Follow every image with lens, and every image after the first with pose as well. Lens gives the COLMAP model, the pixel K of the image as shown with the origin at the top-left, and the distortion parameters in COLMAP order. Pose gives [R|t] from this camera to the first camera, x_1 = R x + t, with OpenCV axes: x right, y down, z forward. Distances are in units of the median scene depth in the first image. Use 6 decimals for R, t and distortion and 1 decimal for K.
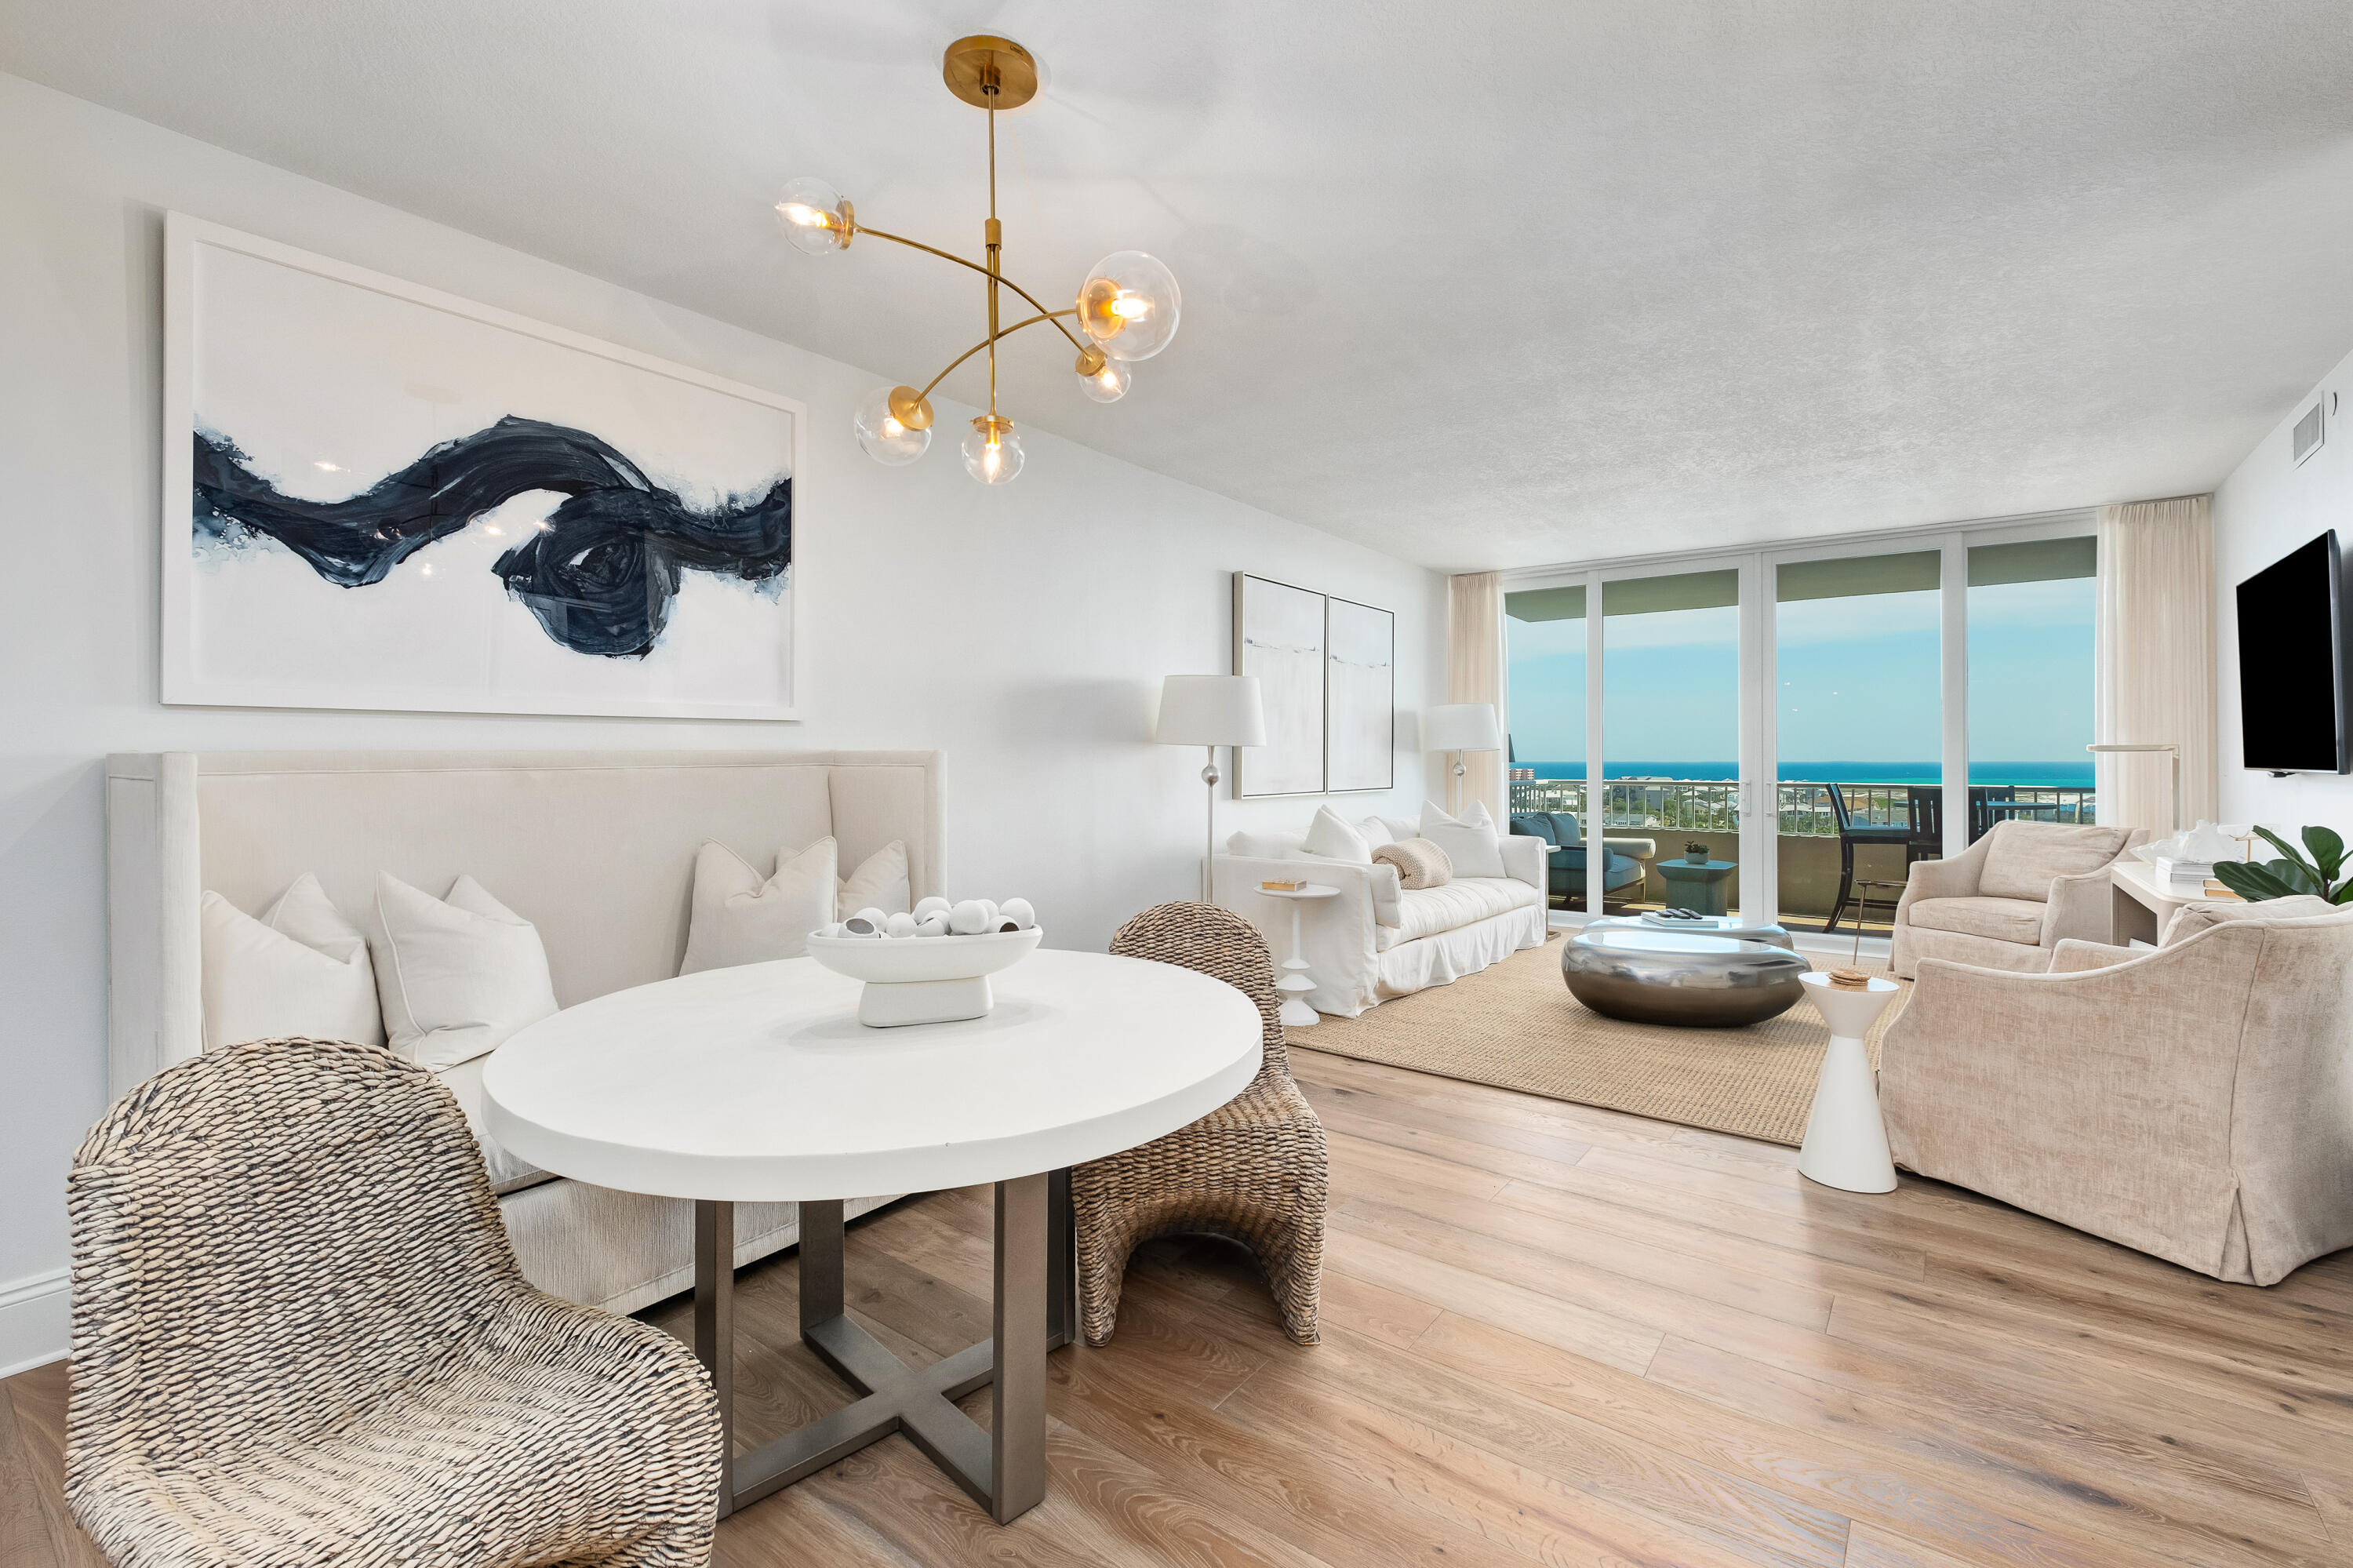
lens RADIAL K [[1016.4, 0, 1162.8], [0, 1016.4, 762.2], [0, 0, 1]] dist [0.002181, -0.002190]
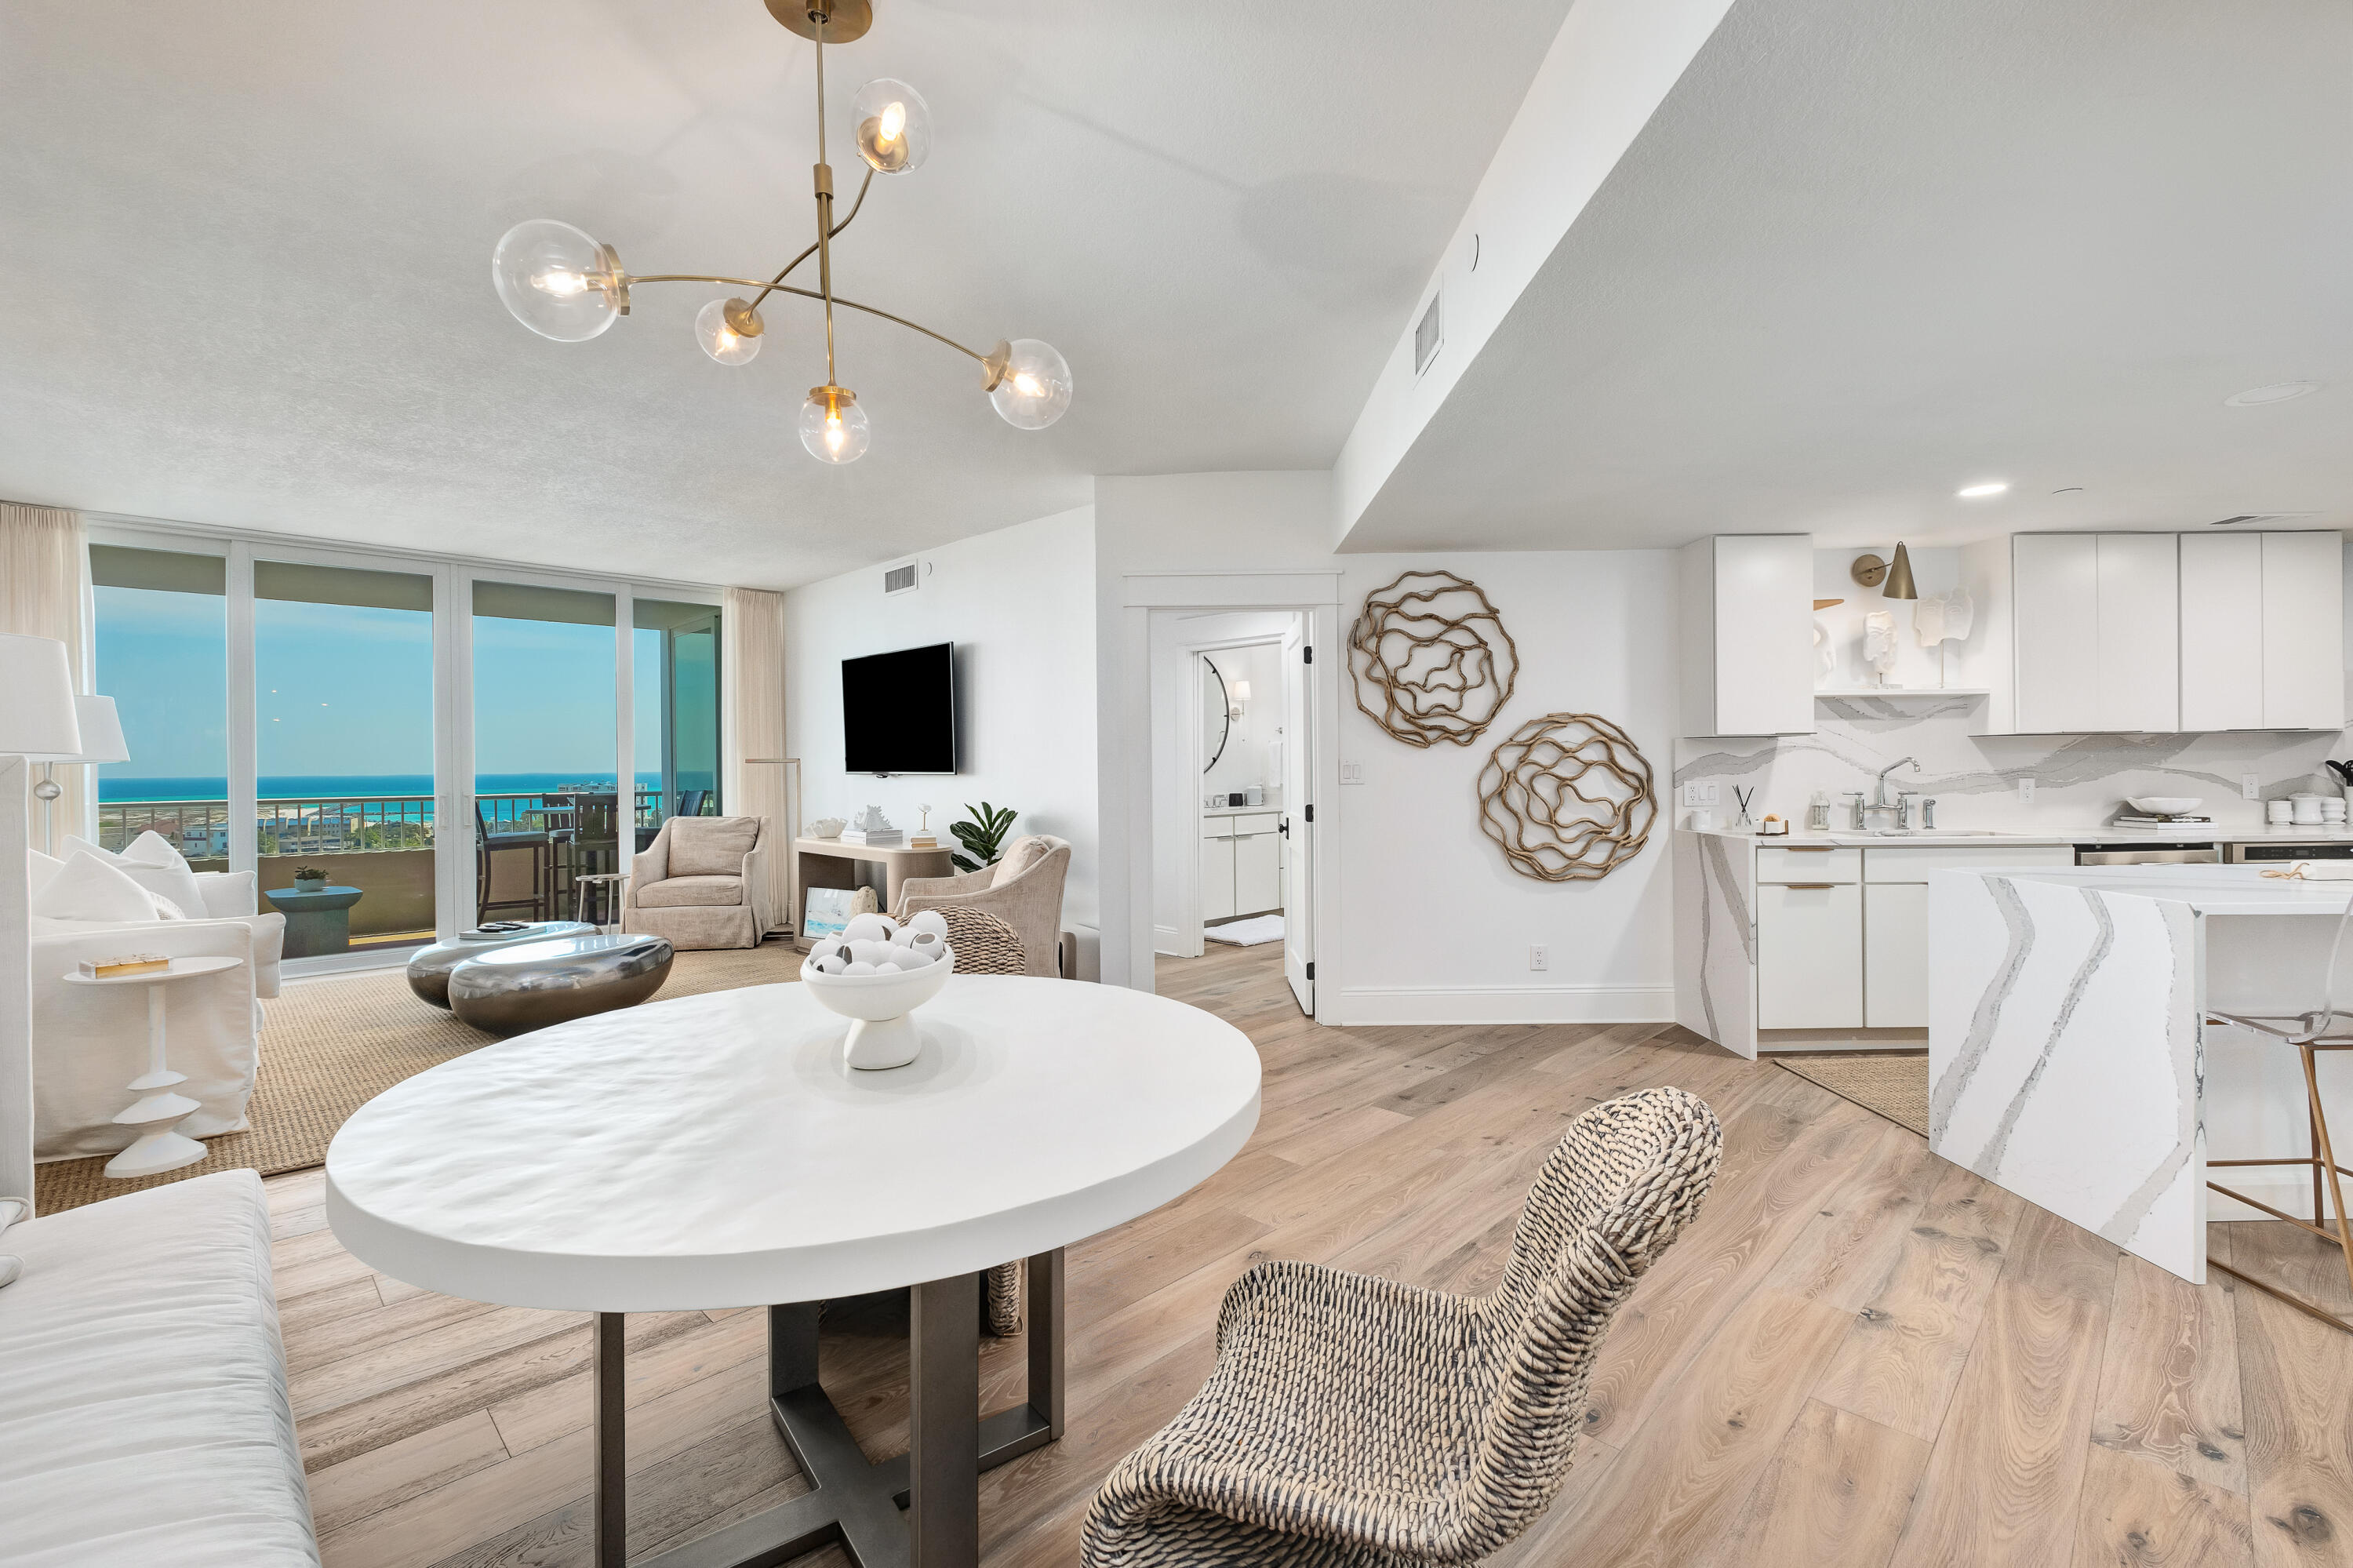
lens RADIAL K [[1016.4, 0, 1176.7], [0, 1016.4, 771.1], [0, 0, 1]] dist [0.002181, -0.002190]
pose [[0.132555, -0.006588, 0.991154, -0.622750], [0.012245, 0.999912, 0.005009, 0.000880], [-0.991100, 0.011473, 0.132624, 0.346628]]
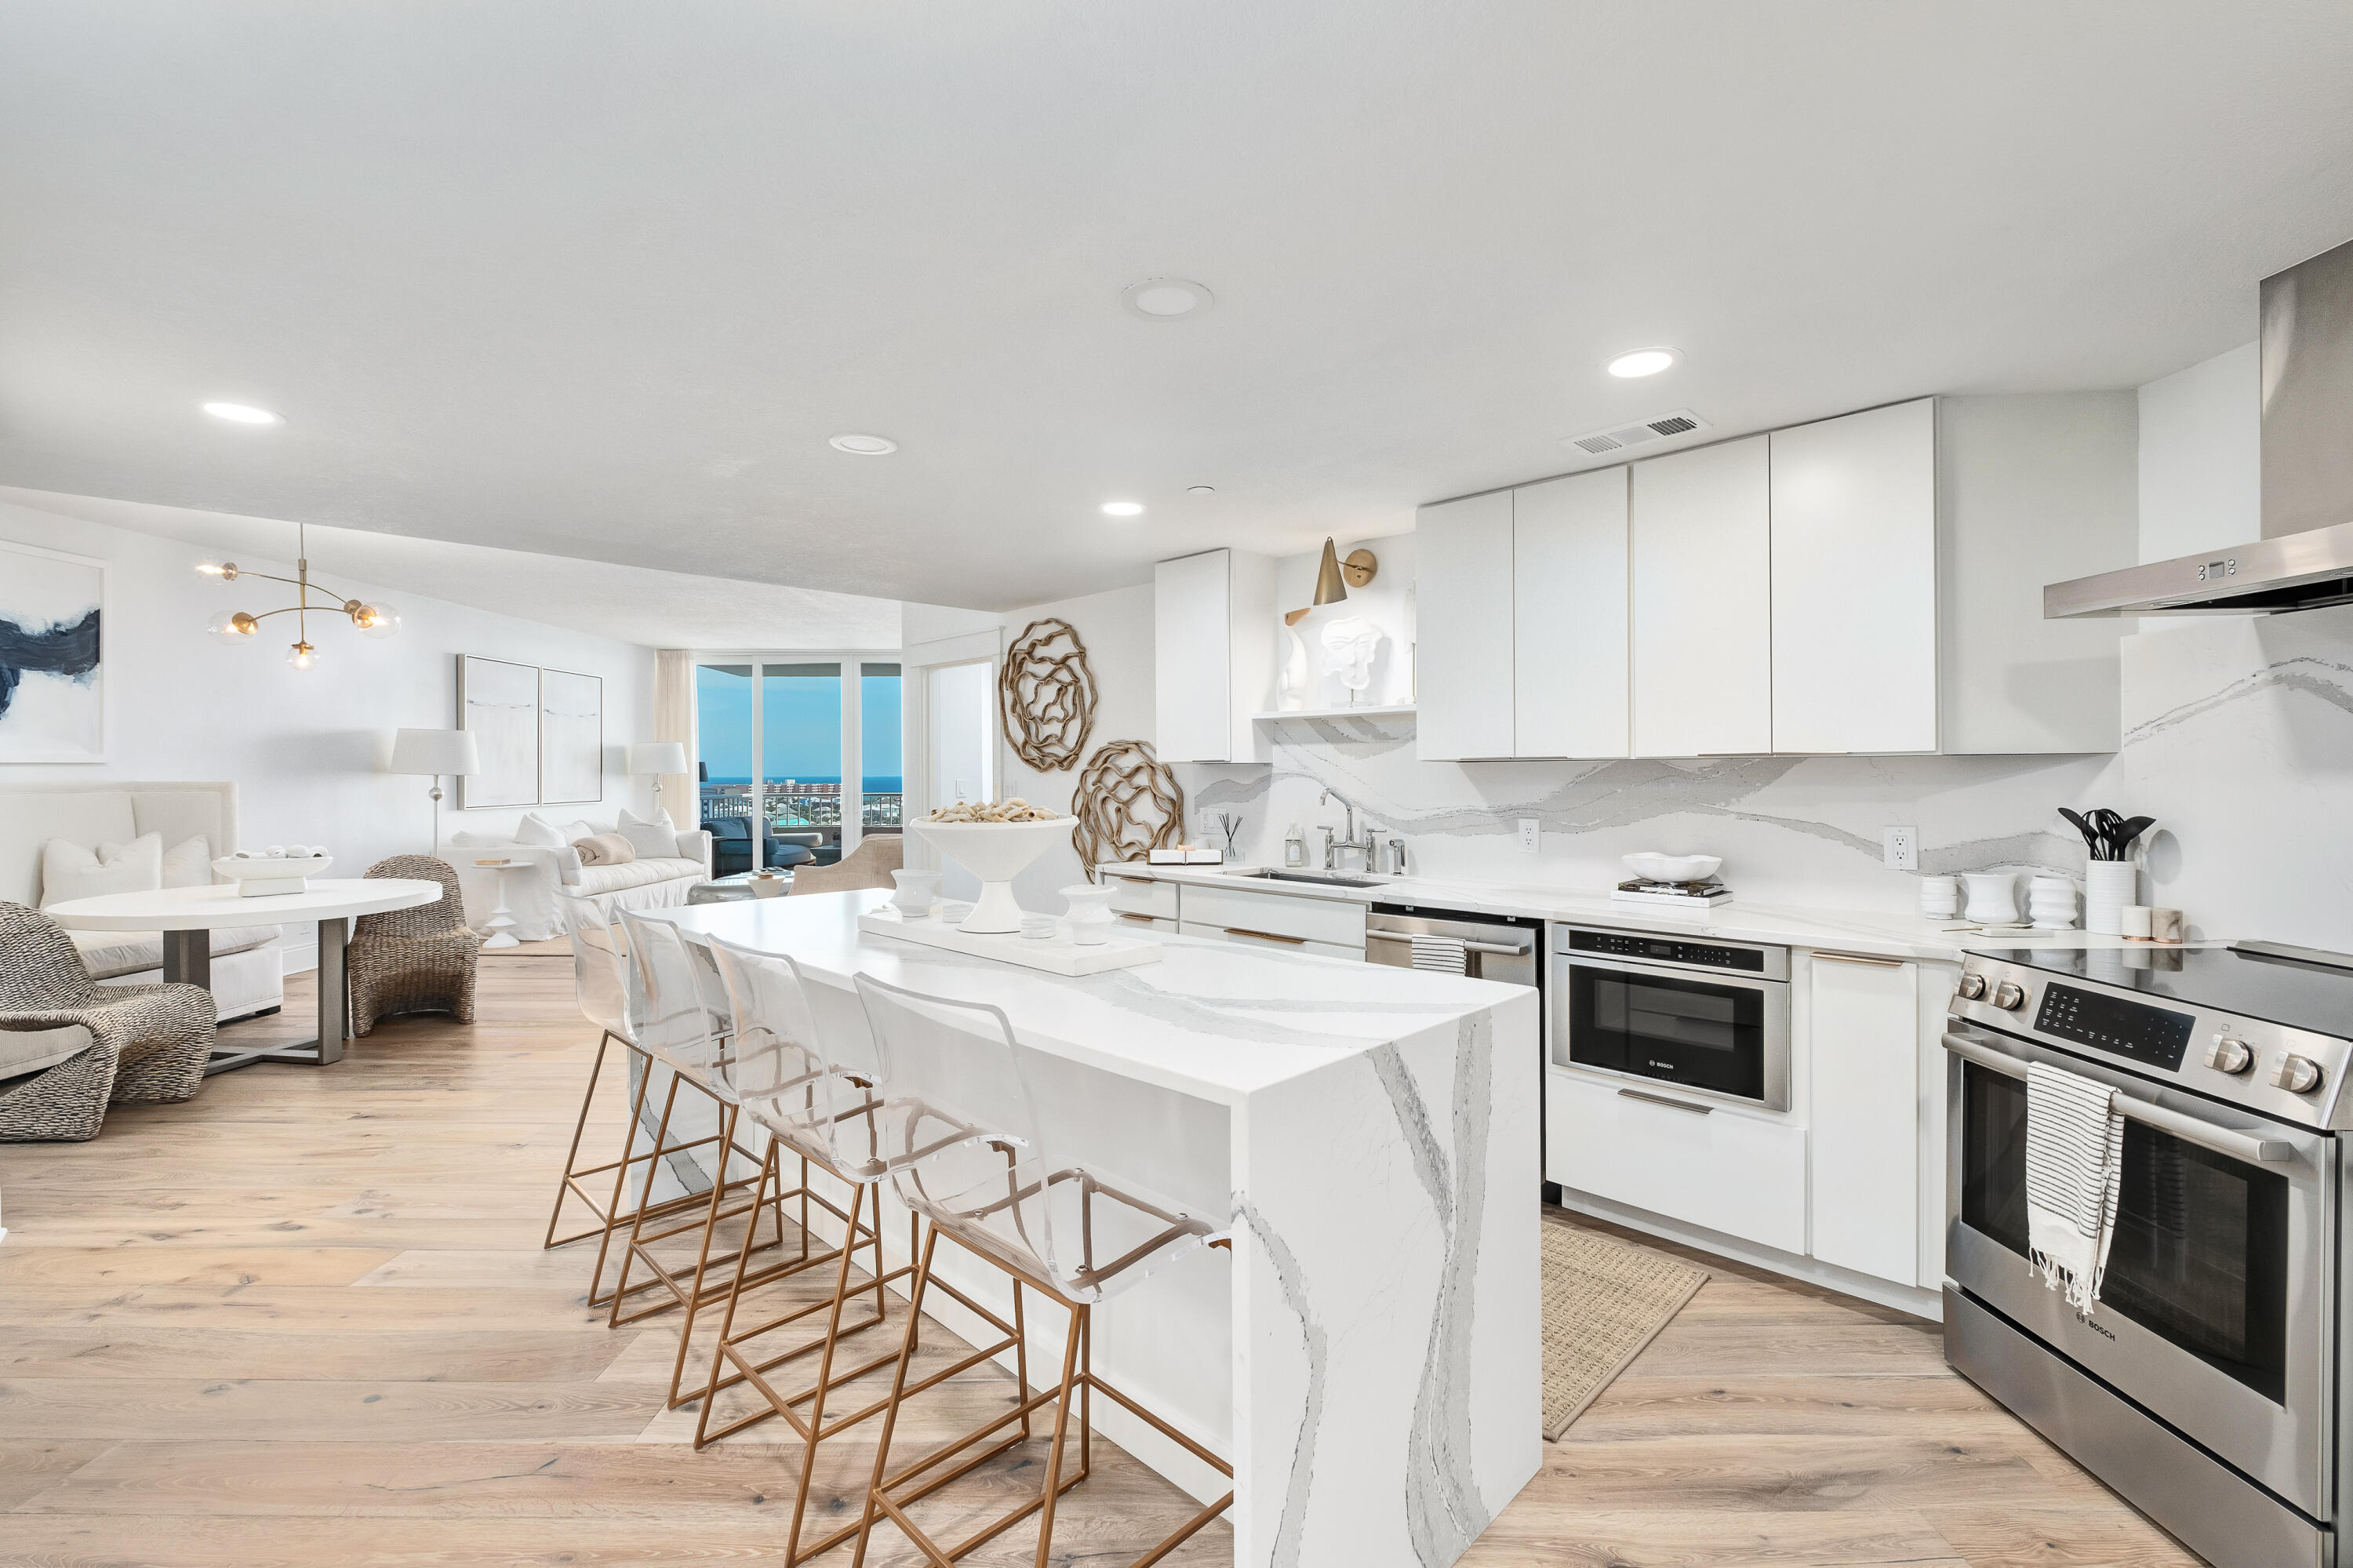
lens RADIAL K [[1016.4, 0, 1171.3], [0, 1016.4, 778.8], [0, 0, 1]] dist [0.002181, -0.002190]
pose [[0.797294, -0.005224, 0.603568, 0.008078], [0.004142, 0.999986, 0.003183, -0.013958], [-0.603577, -0.000038, 0.797305, -1.271645]]
